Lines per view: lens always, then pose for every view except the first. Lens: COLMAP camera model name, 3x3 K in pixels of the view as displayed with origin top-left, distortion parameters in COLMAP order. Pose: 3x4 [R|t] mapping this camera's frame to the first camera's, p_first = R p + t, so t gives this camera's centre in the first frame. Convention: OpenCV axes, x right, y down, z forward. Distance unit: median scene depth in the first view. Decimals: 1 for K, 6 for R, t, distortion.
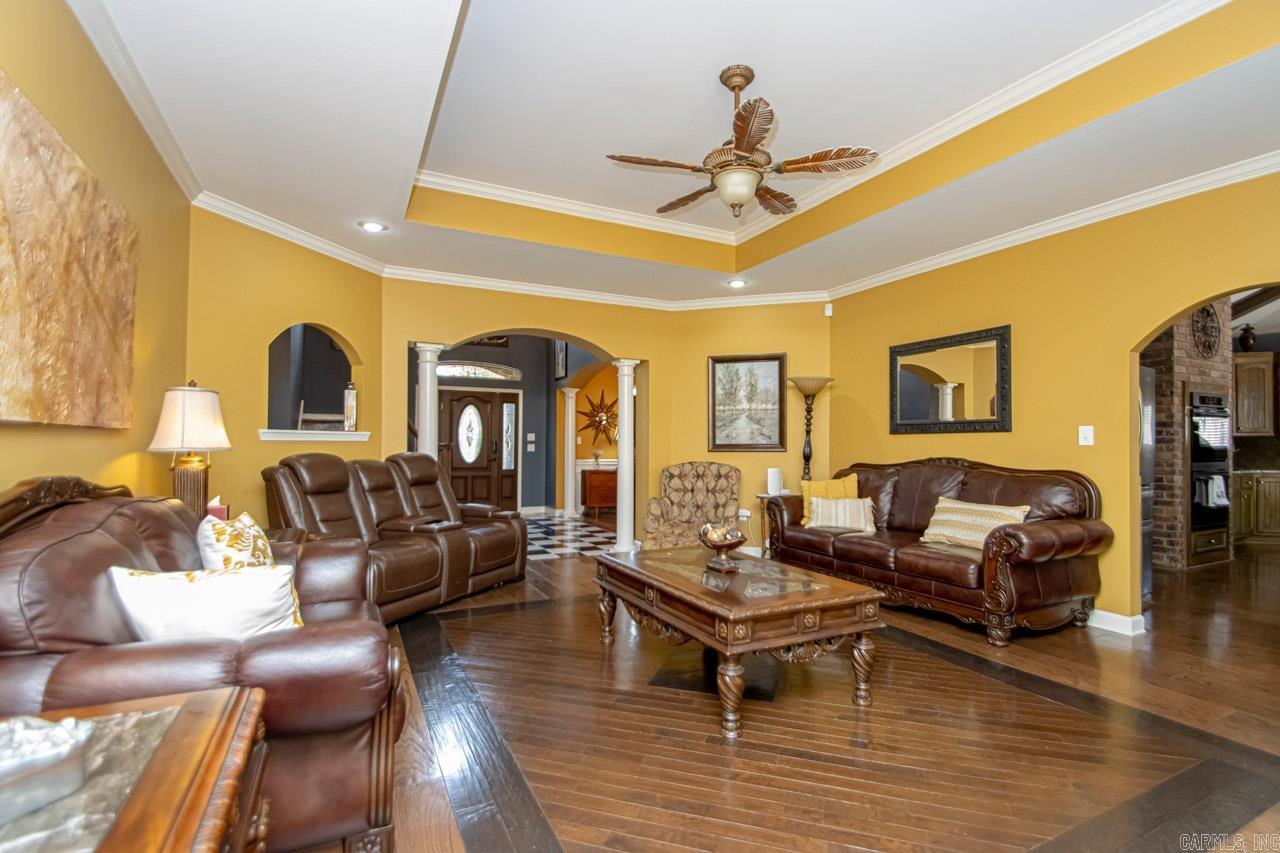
lens RADIAL K [[599.4, 0, 644.8], [0, 599.4, 428.0], [0, 0, 1]] dist [0.021122, -0.019667]
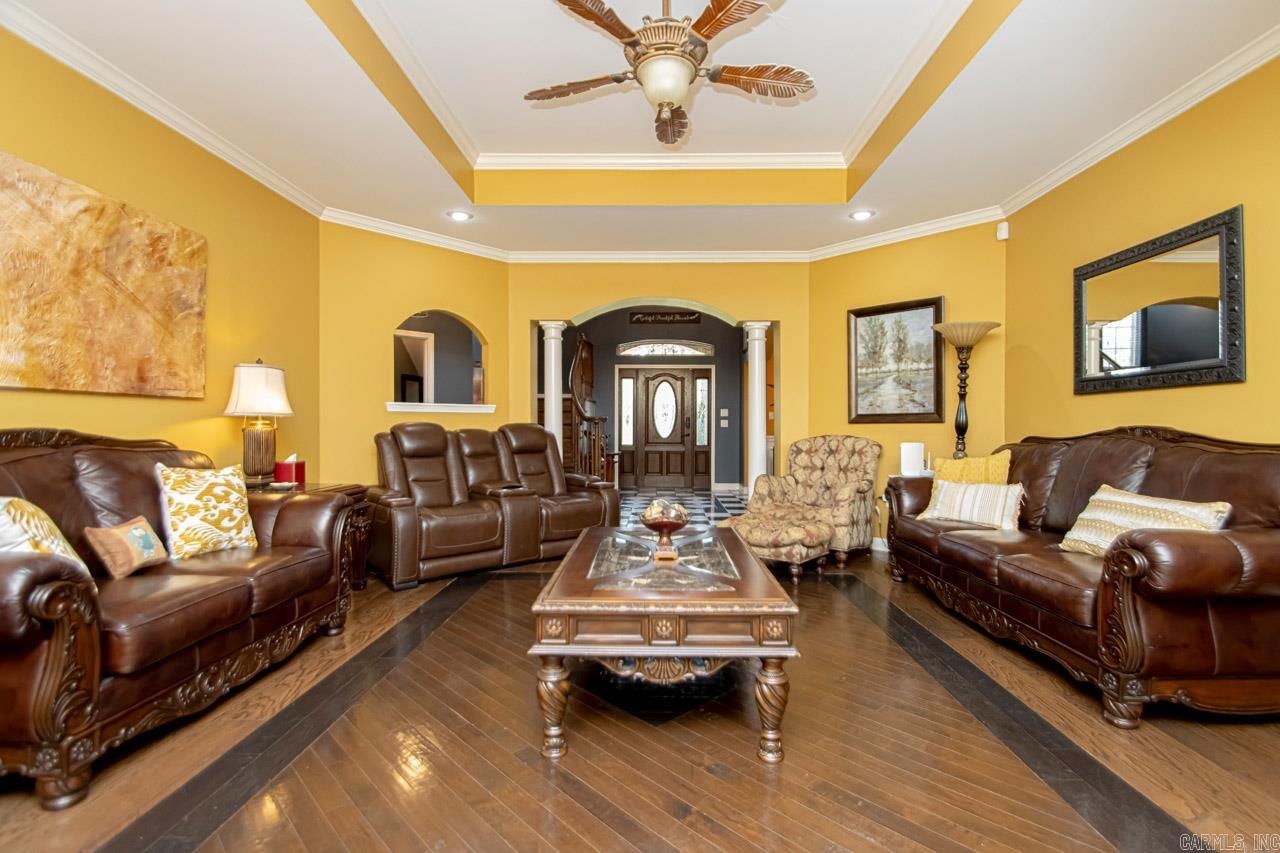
lens RADIAL K [[590.6, 0, 647.3], [0, 590.6, 418.3], [0, 0, 1]] dist [0.025926, -0.024870]
pose [[0.886486, -0.007283, -0.462698, 0.273204], [0.014430, 0.999825, 0.011909, 0.020979], [0.462530, -0.017234, 0.886436, 0.151967]]
